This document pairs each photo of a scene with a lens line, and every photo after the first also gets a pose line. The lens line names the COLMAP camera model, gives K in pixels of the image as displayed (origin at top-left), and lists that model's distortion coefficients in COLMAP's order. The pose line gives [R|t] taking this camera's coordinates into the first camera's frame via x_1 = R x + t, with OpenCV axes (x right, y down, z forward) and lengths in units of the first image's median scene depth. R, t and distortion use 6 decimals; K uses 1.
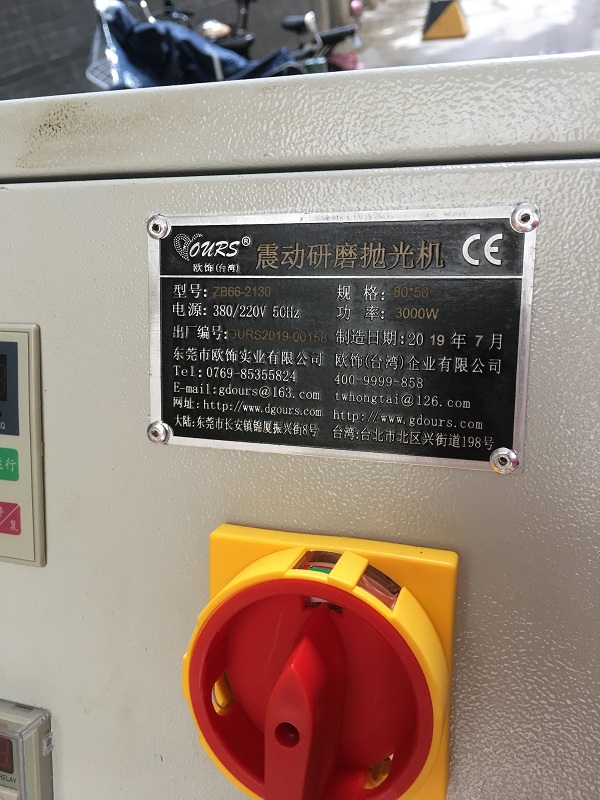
lens RADIAL K [[684.0, 0, 322.5], [0, 684.0, 397.7], [0, 0, 1]] dist [0.065576, -0.117619]
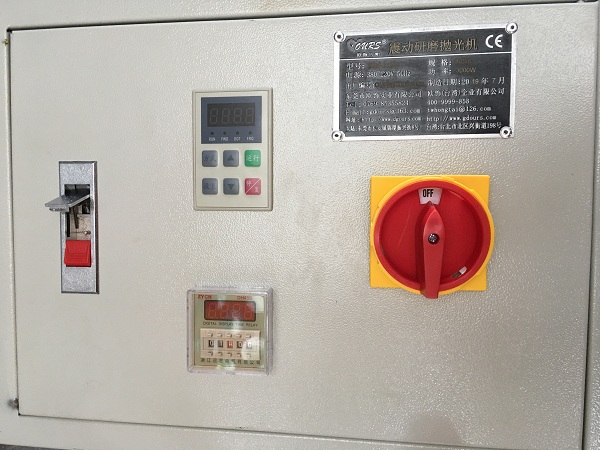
lens RADIAL K [[513.0, 0, 300.0], [0, 513.0, 225.0], [0, 0, 1]] dist [0.065576, -0.117619]
pose [[0.987679, -0.030388, 0.153516, -0.663491], [0.040420, 0.997216, -0.062656, 0.459766], [-0.151185, 0.068089, 0.986158, -0.563396]]
